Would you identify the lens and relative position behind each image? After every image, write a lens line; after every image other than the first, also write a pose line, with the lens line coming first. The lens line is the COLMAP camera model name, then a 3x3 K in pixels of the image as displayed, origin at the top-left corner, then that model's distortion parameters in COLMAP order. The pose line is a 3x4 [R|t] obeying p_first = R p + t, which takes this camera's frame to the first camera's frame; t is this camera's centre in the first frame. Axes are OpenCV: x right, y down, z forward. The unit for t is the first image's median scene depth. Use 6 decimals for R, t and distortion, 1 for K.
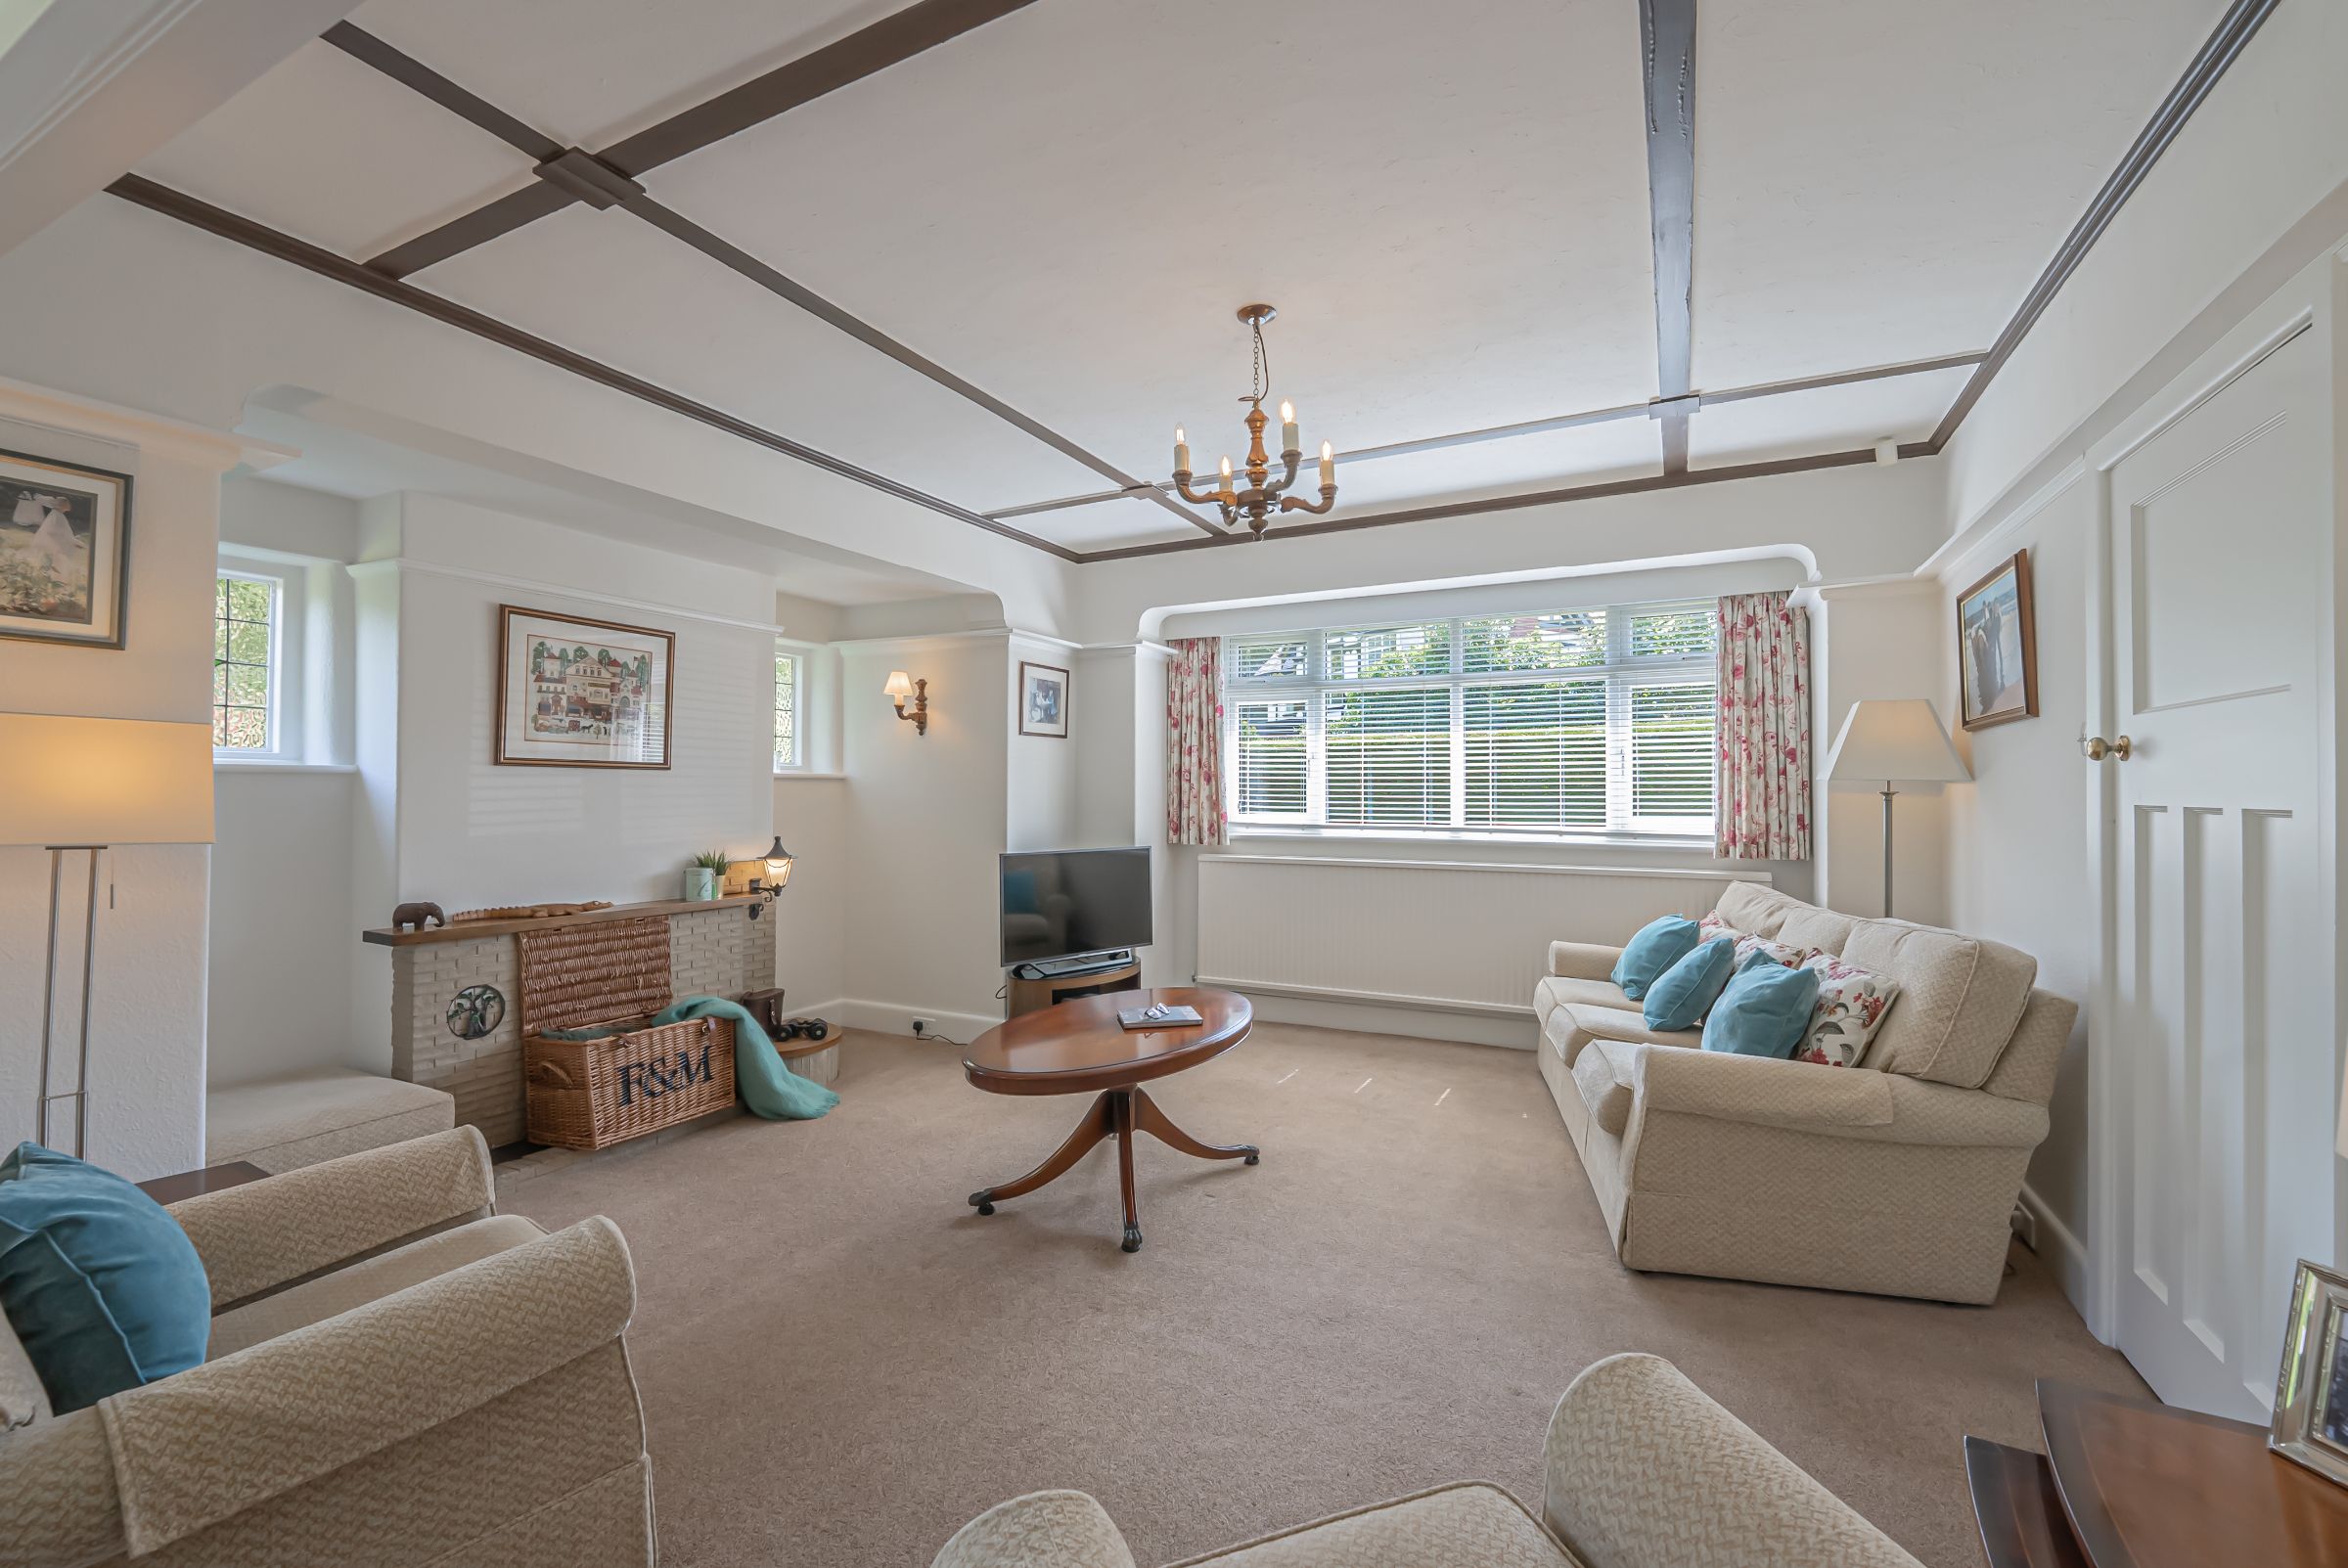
lens RADIAL K [[1010.9, 0, 1165.0], [0, 1010.9, 776.4], [0, 0, 1]] dist [-0.005189, -0.002086]
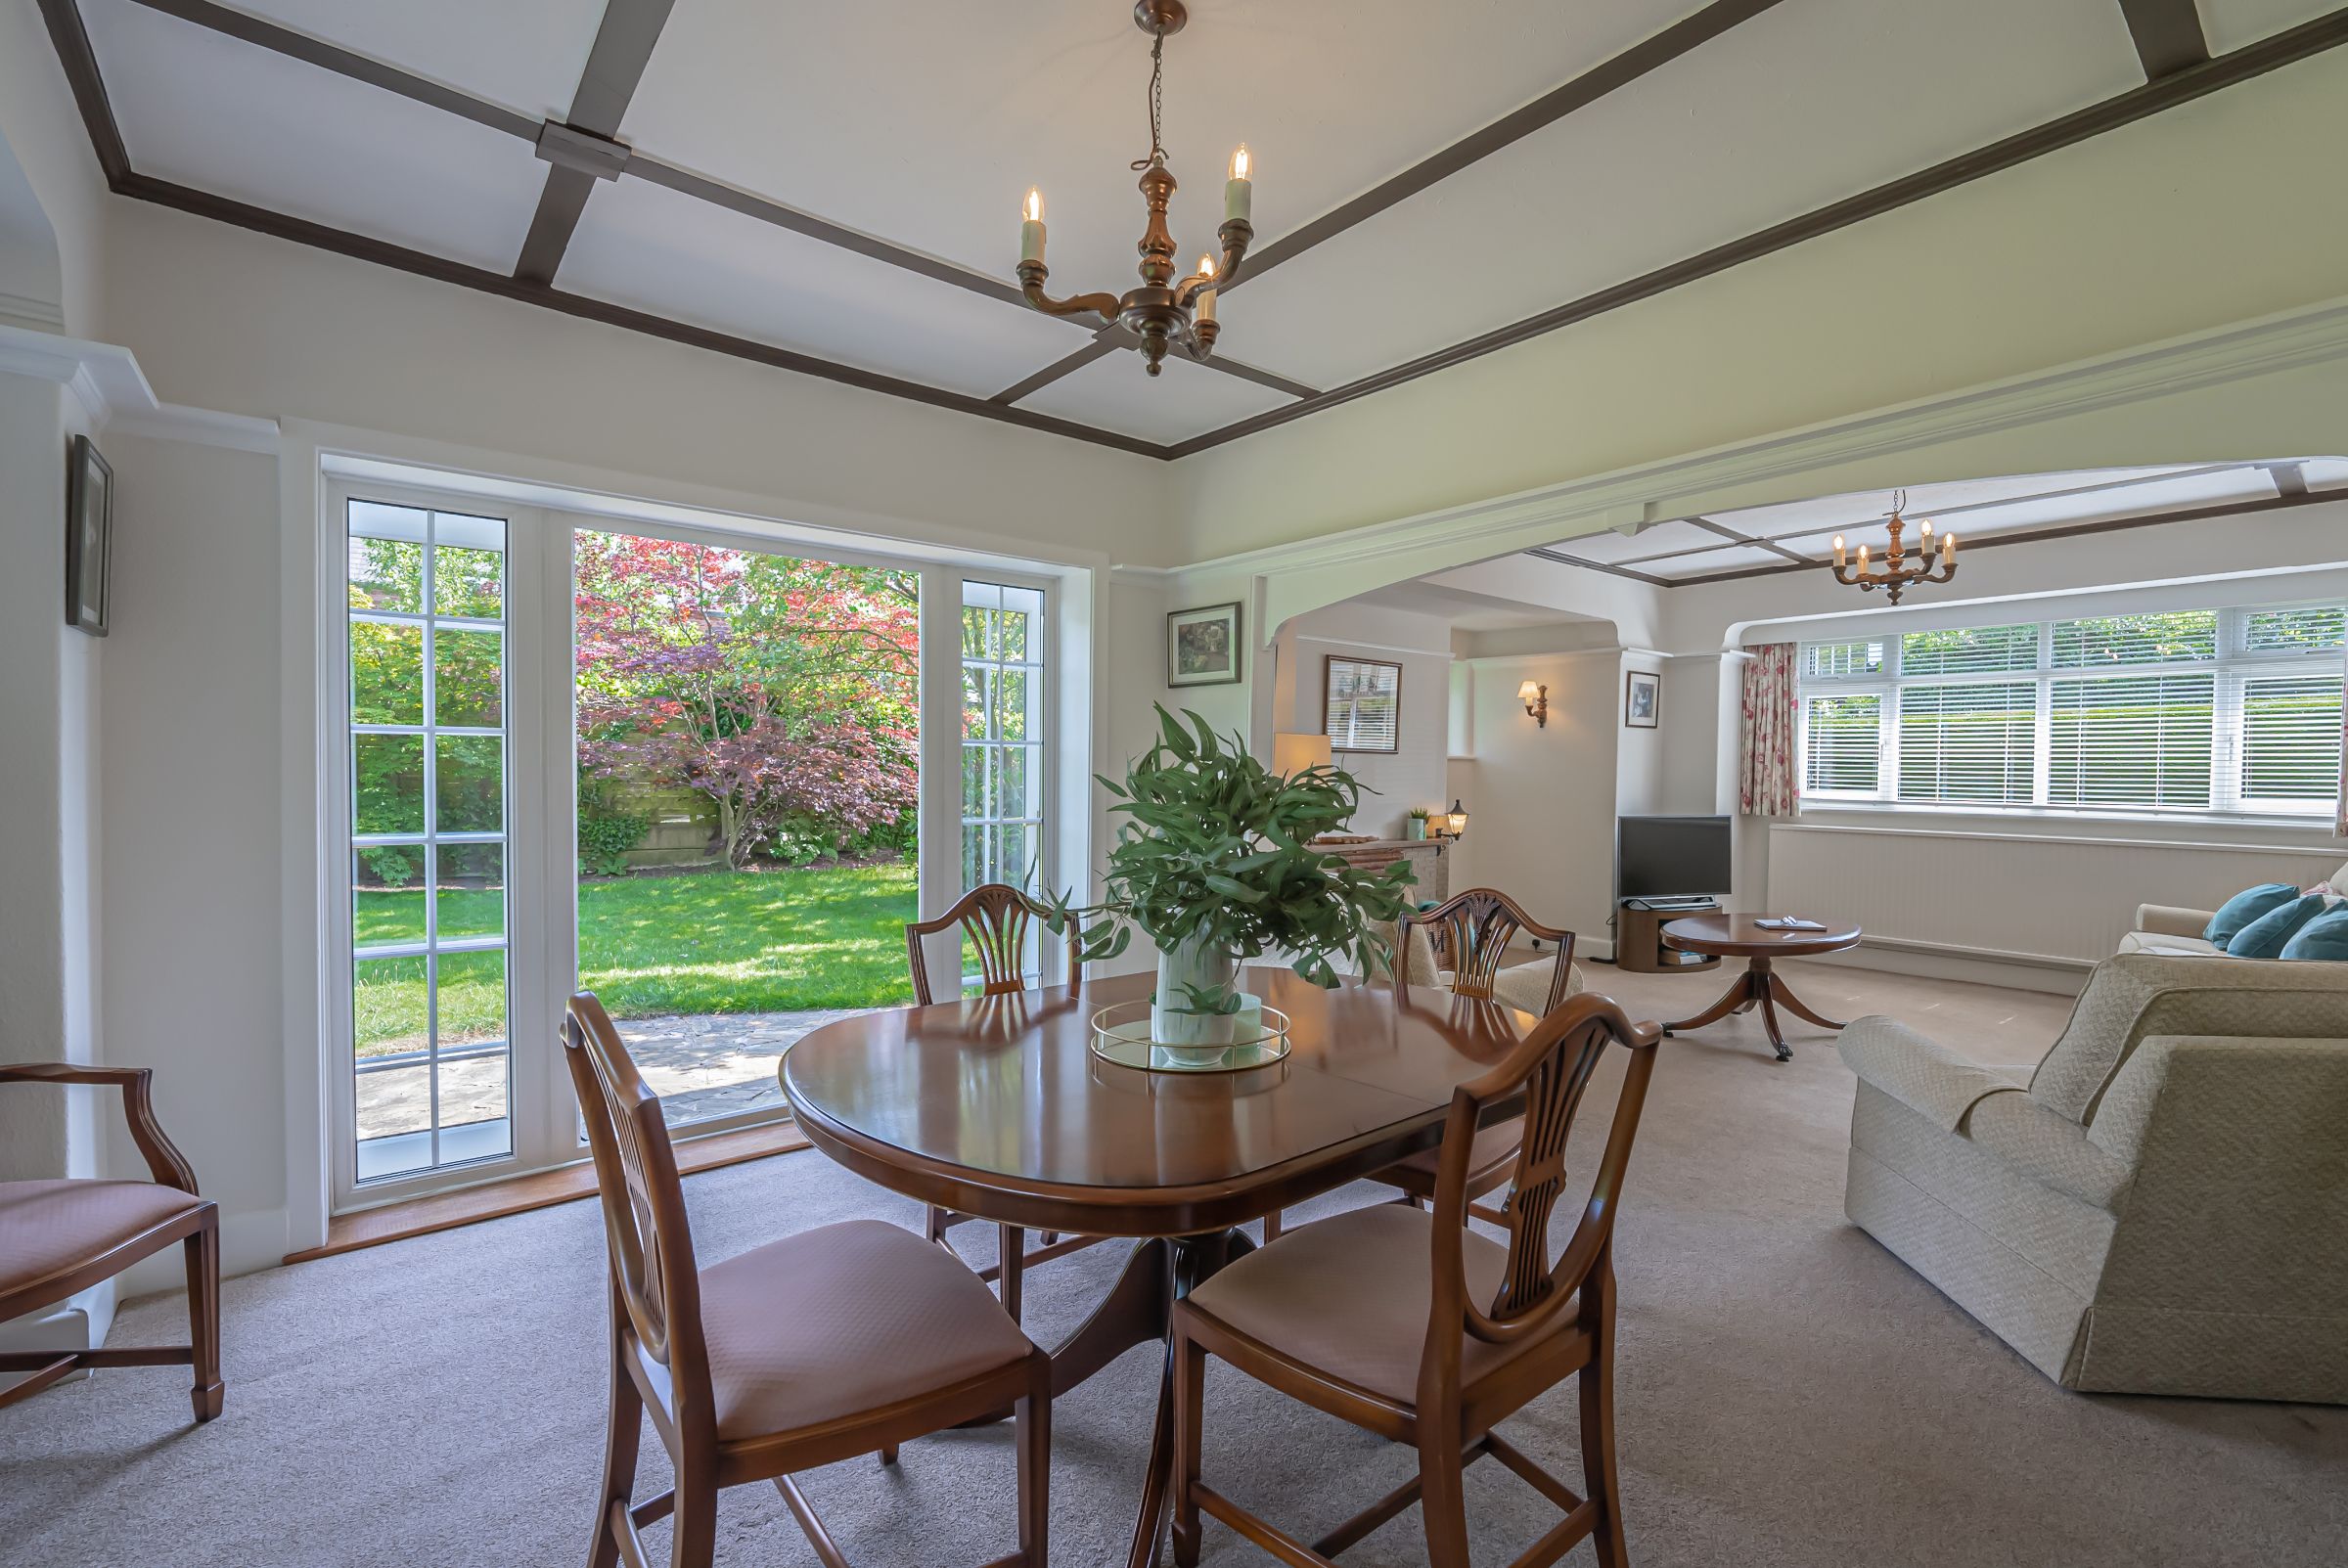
lens RADIAL K [[1010.9, 0, 1176.3], [0, 1010.9, 793.9], [0, 0, 1]] dist [-0.005189, -0.002086]
pose [[0.914134, 0.019109, -0.404961, -0.140232], [-0.002893, 0.999171, 0.040618, -0.005834], [0.405401, -0.035959, 0.913431, -0.423857]]
